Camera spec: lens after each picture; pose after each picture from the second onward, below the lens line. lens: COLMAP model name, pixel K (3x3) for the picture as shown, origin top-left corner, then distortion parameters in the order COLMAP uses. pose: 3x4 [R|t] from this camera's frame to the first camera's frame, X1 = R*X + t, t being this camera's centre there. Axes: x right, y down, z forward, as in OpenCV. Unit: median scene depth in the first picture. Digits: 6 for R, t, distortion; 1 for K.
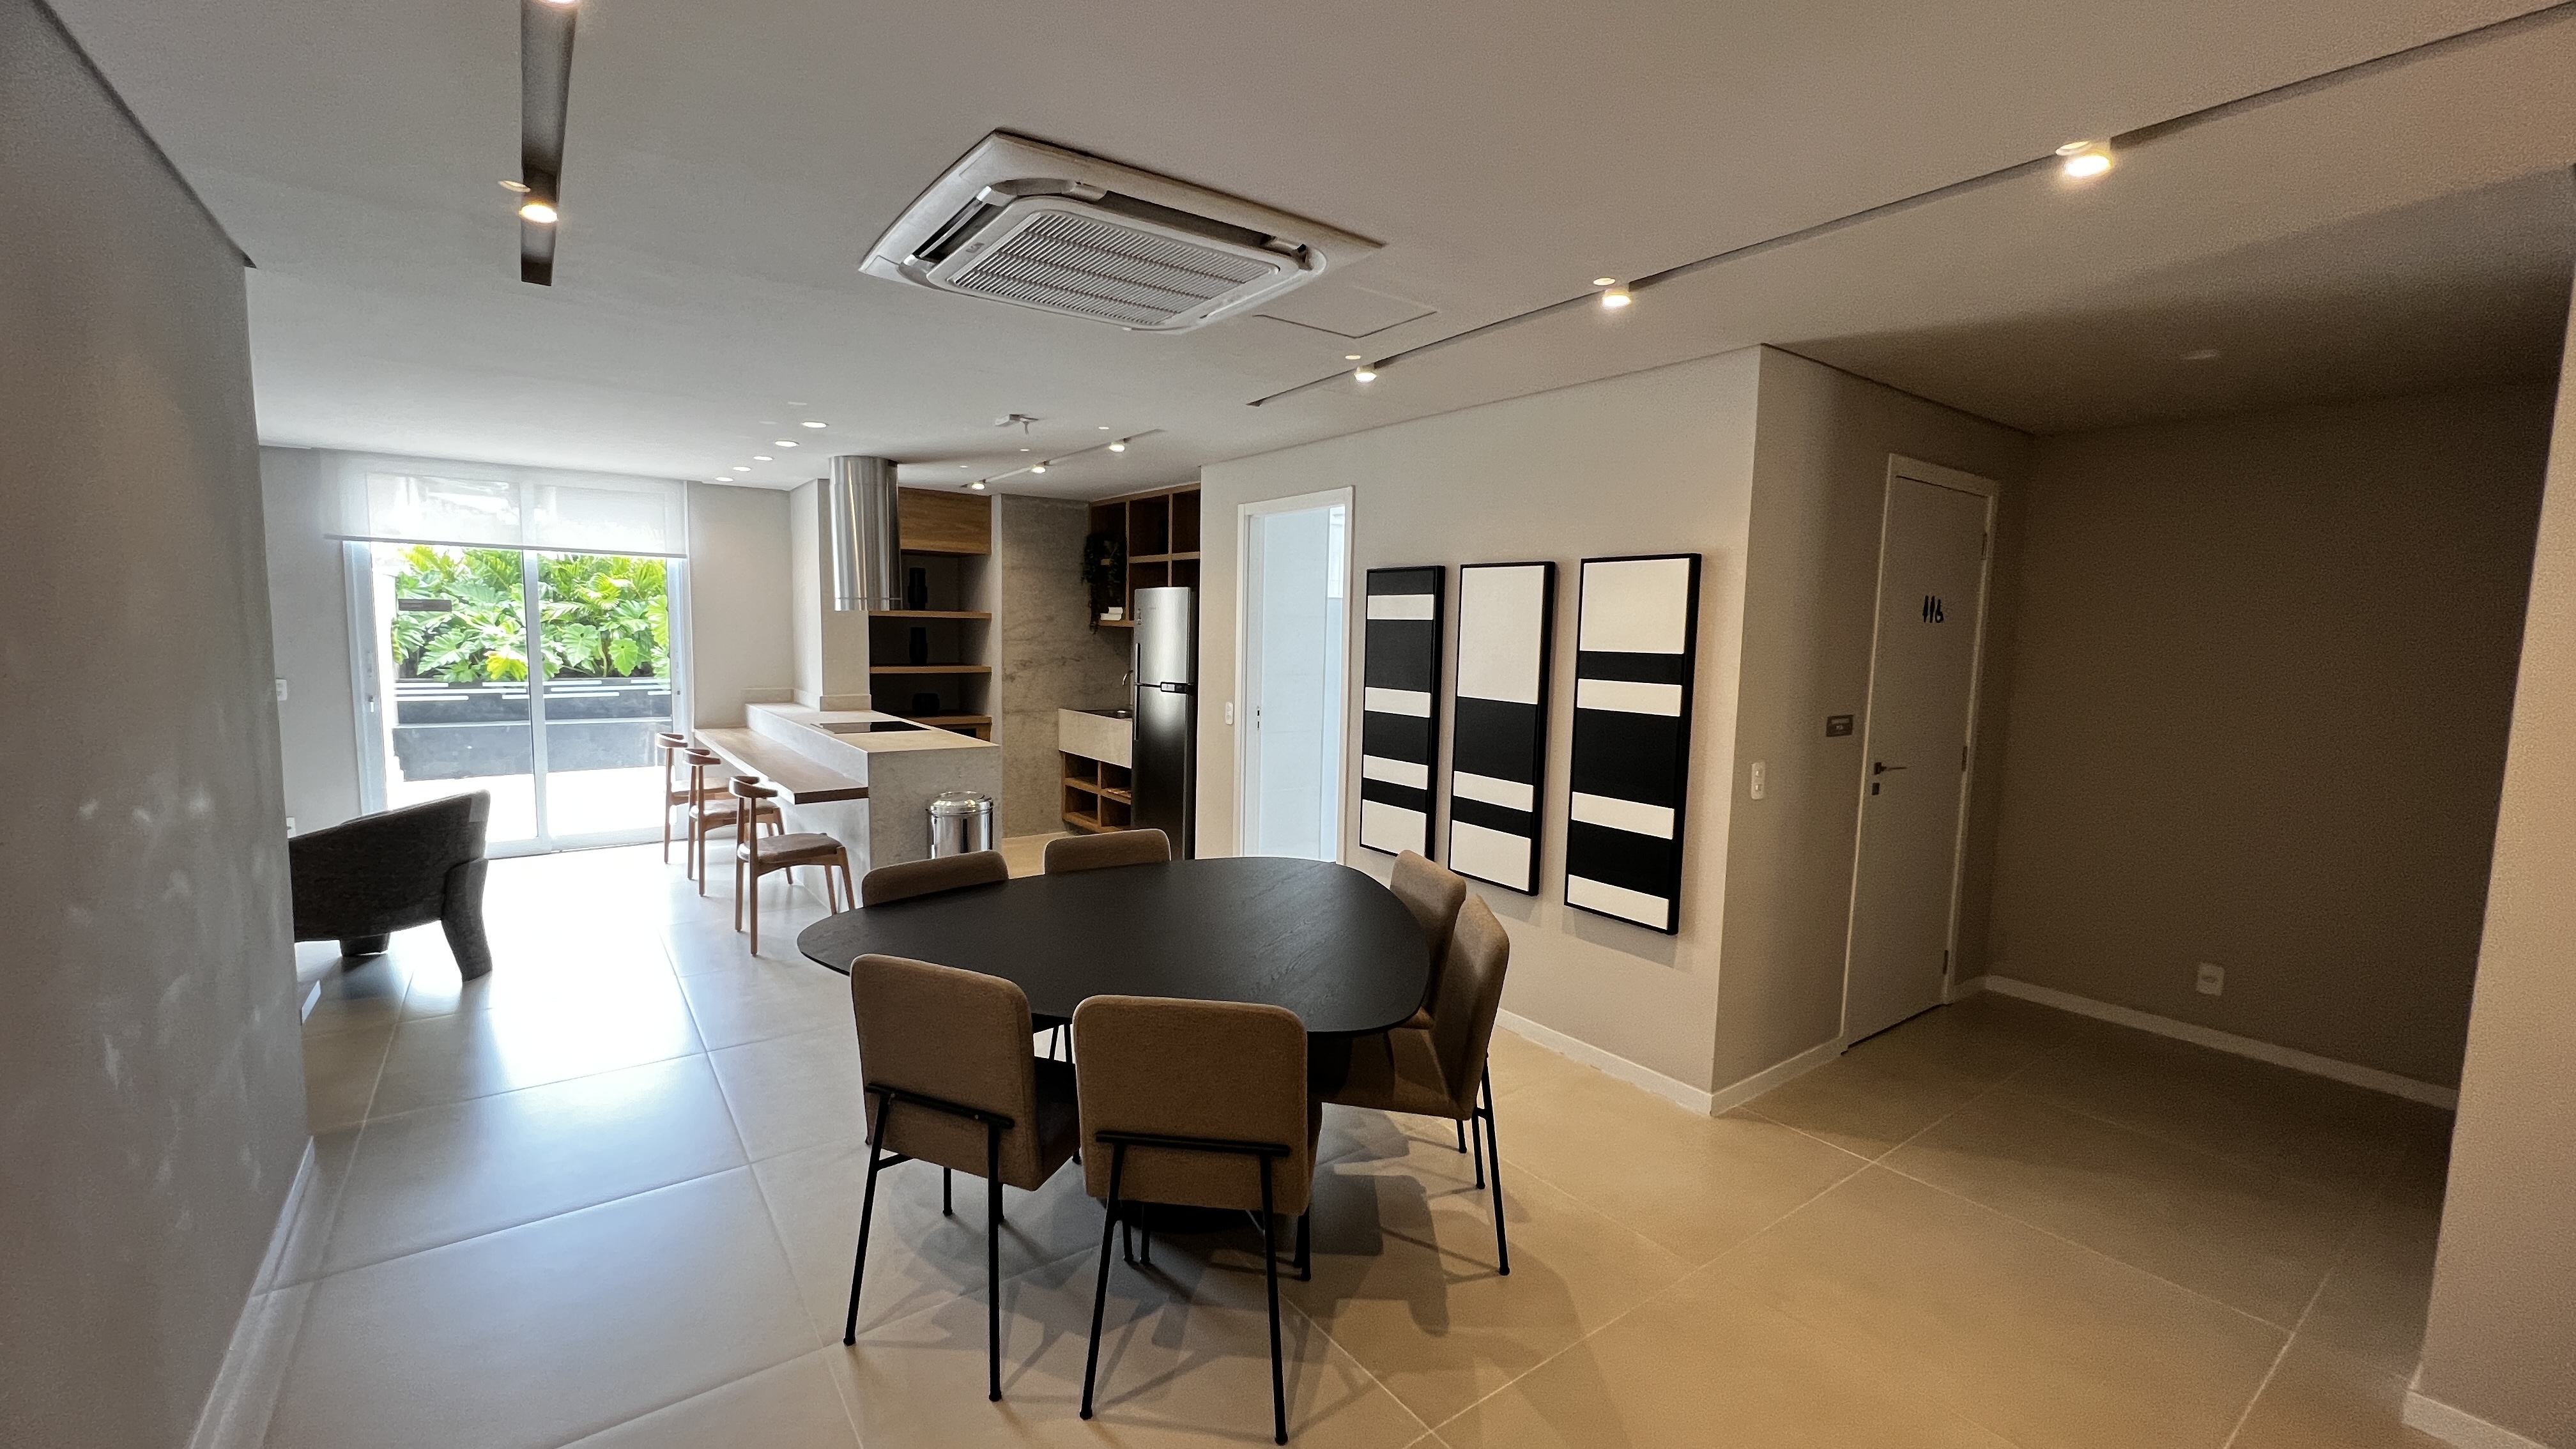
lens RADIAL K [[1028.3, 0, 1284.3], [0, 1028.3, 730.9], [0, 0, 1]] dist [0.003173, -0.000366]
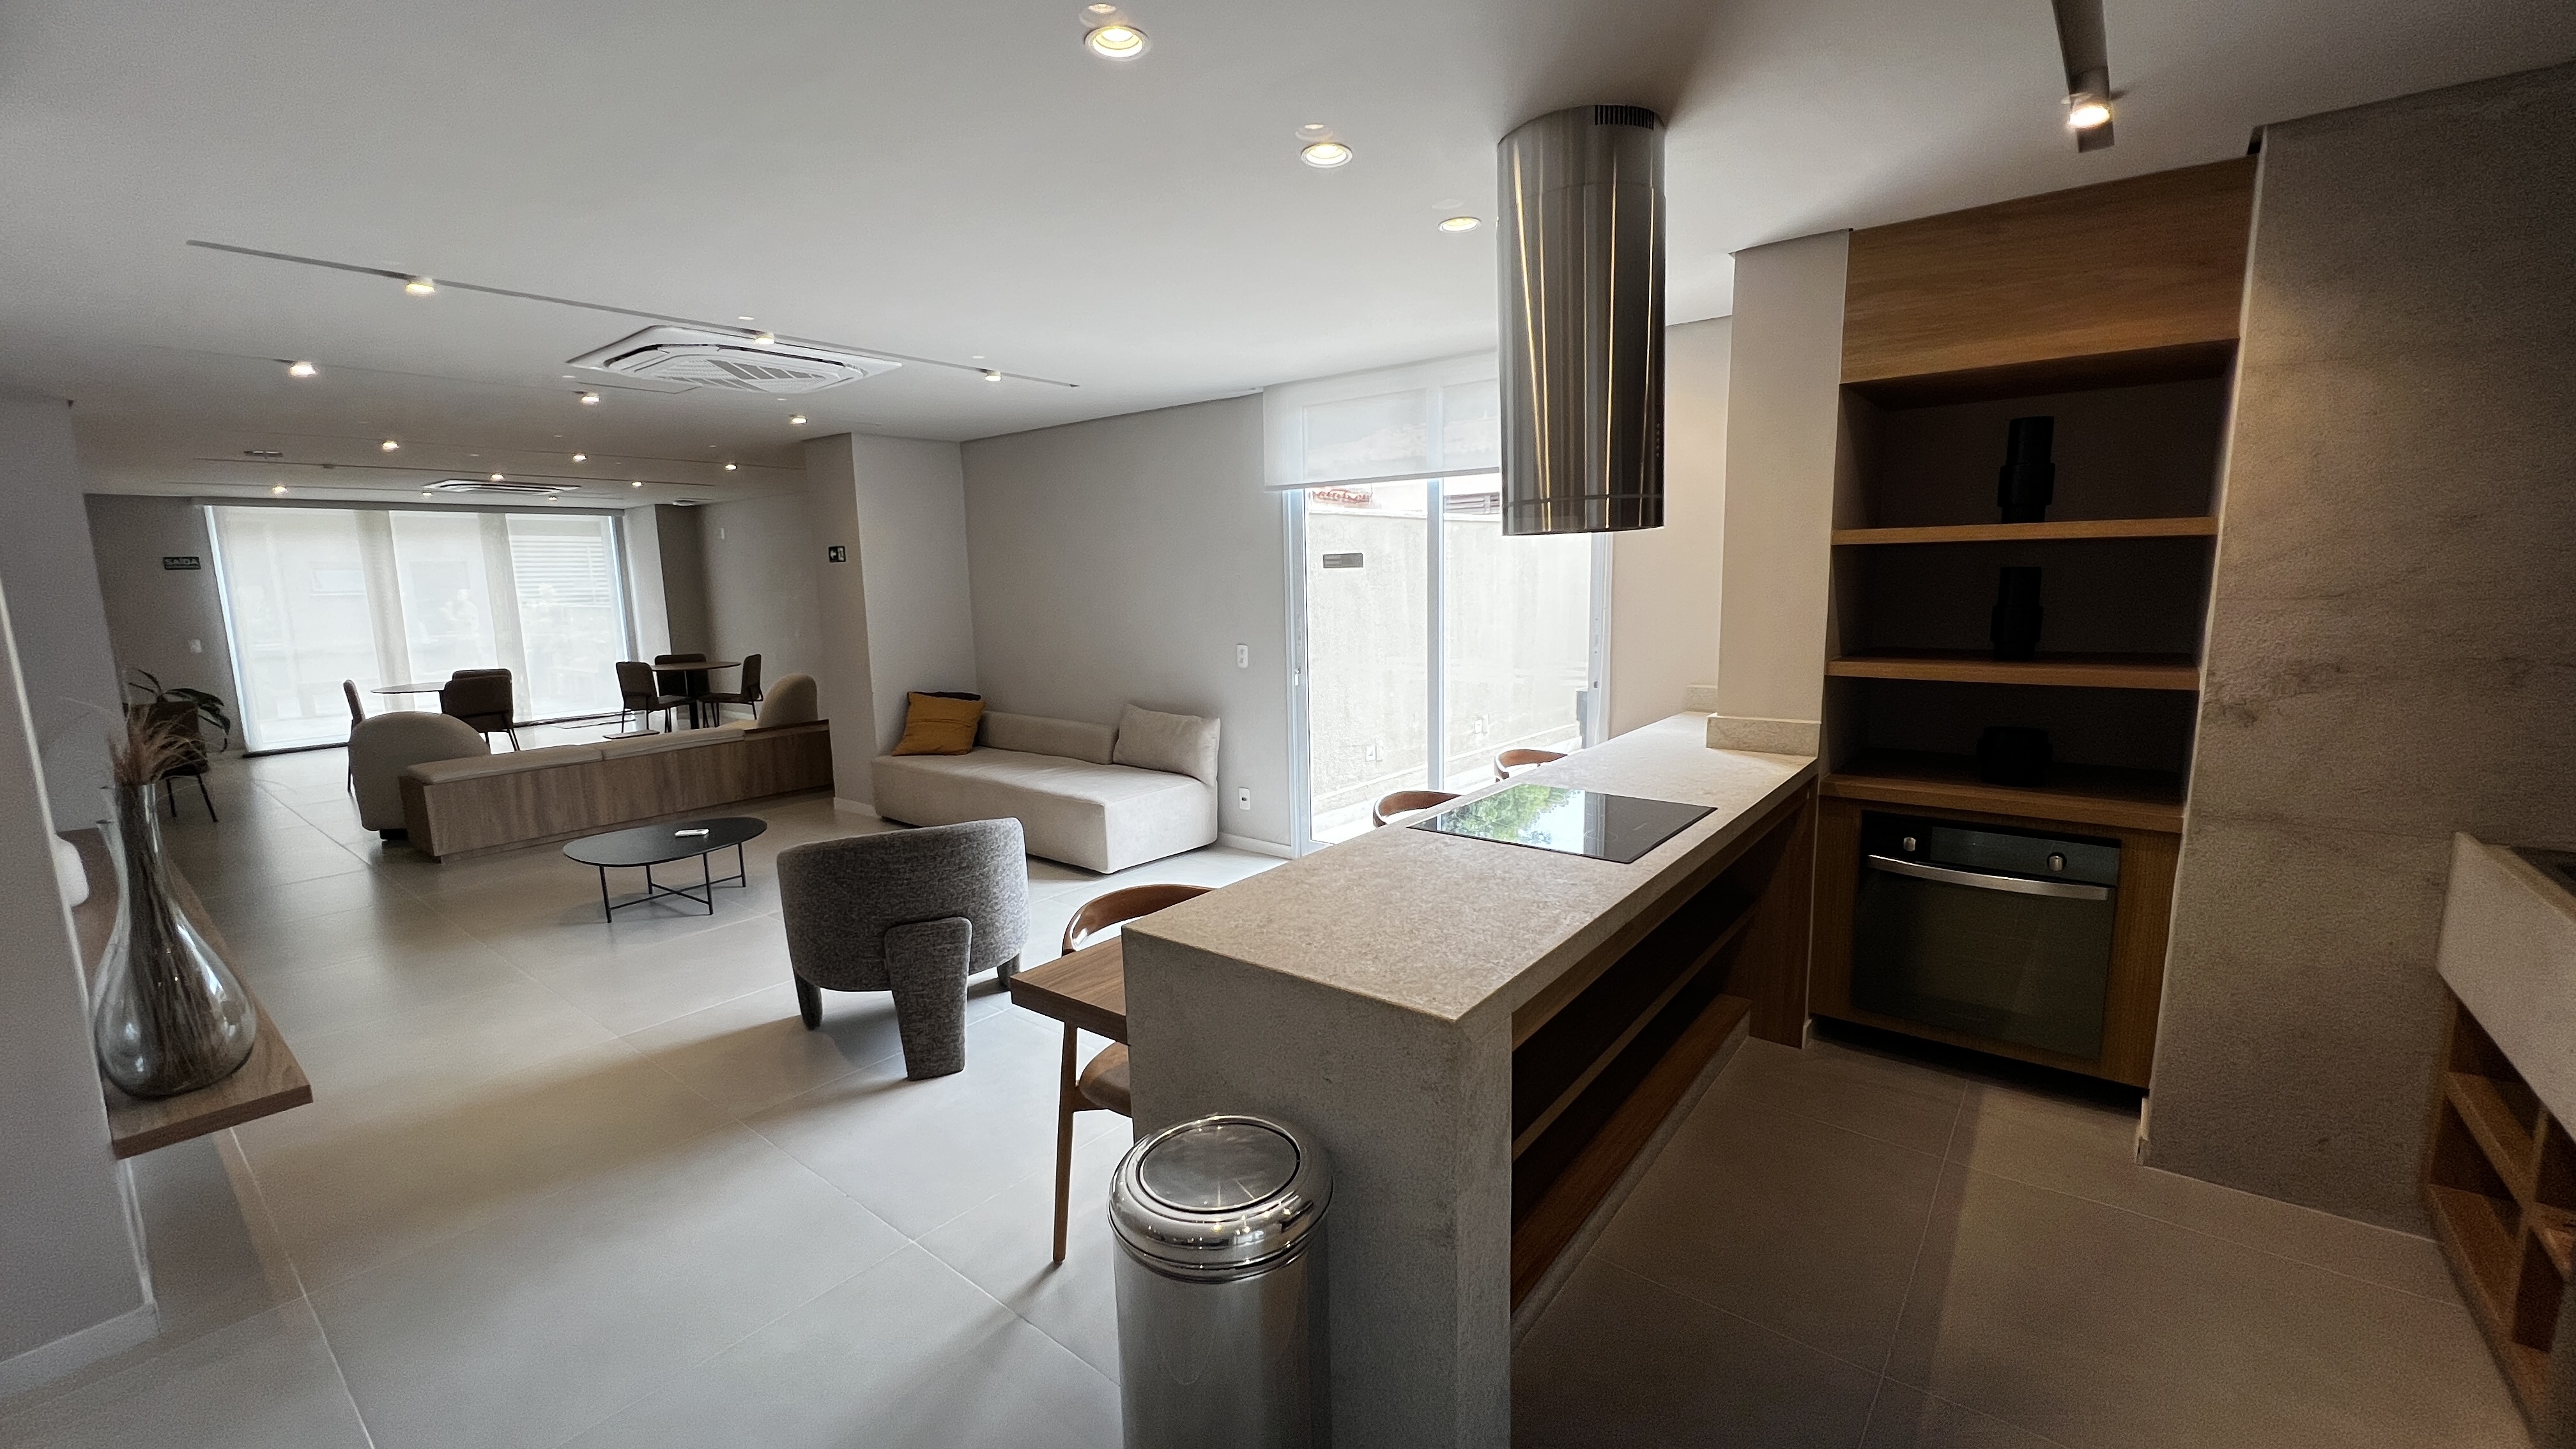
lens RADIAL K [[1028.3, 0, 1281.6], [0, 1028.3, 726.0], [0, 0, 1]] dist [0.003173, -0.000366]
pose [[0.261142, 0.118327, -0.958020, -0.031951], [-0.074162, 0.991985, 0.102307, -0.058439], [0.962447, 0.044332, 0.267825, 0.617868]]
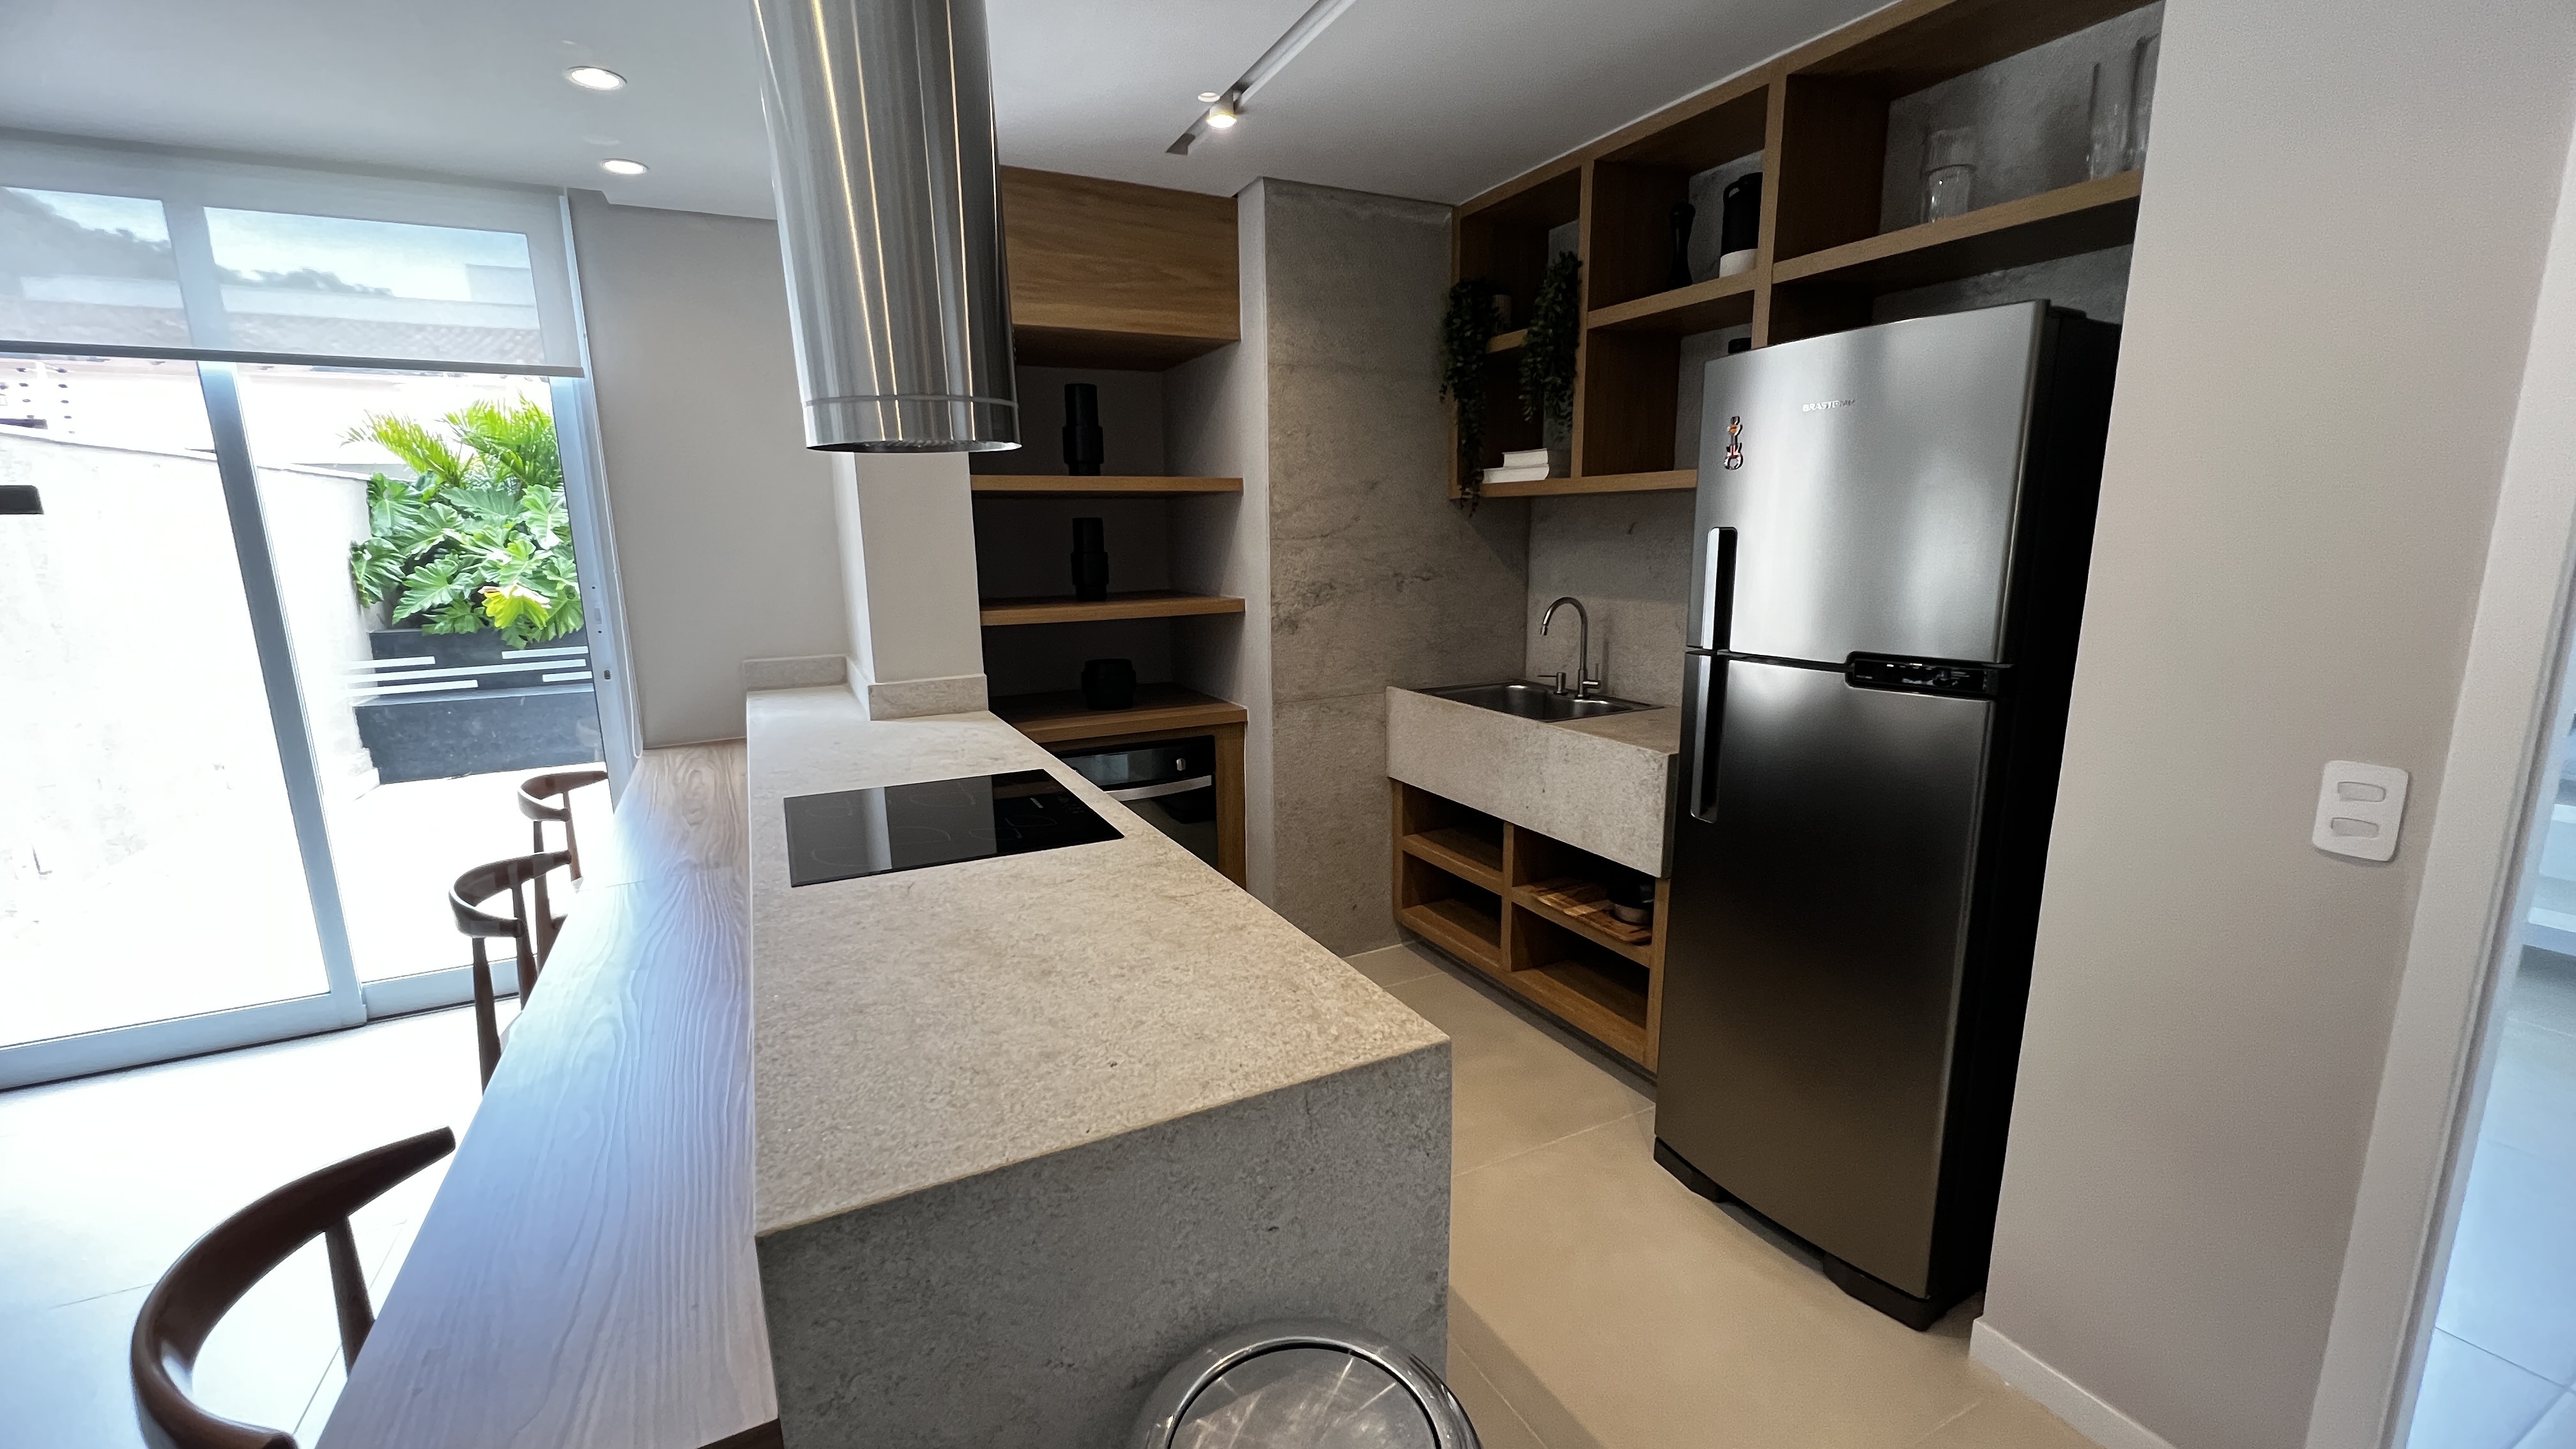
lens RADIAL K [[1028.3, 0, 1288.1], [0, 1028.3, 730.3], [0, 0, 1]] dist [0.003173, -0.000366]
pose [[0.985499, -0.003744, -0.169642, -0.190973], [0.019154, 0.995821, 0.089290, -0.045381], [0.168598, -0.091244, 0.981453, 0.559454]]
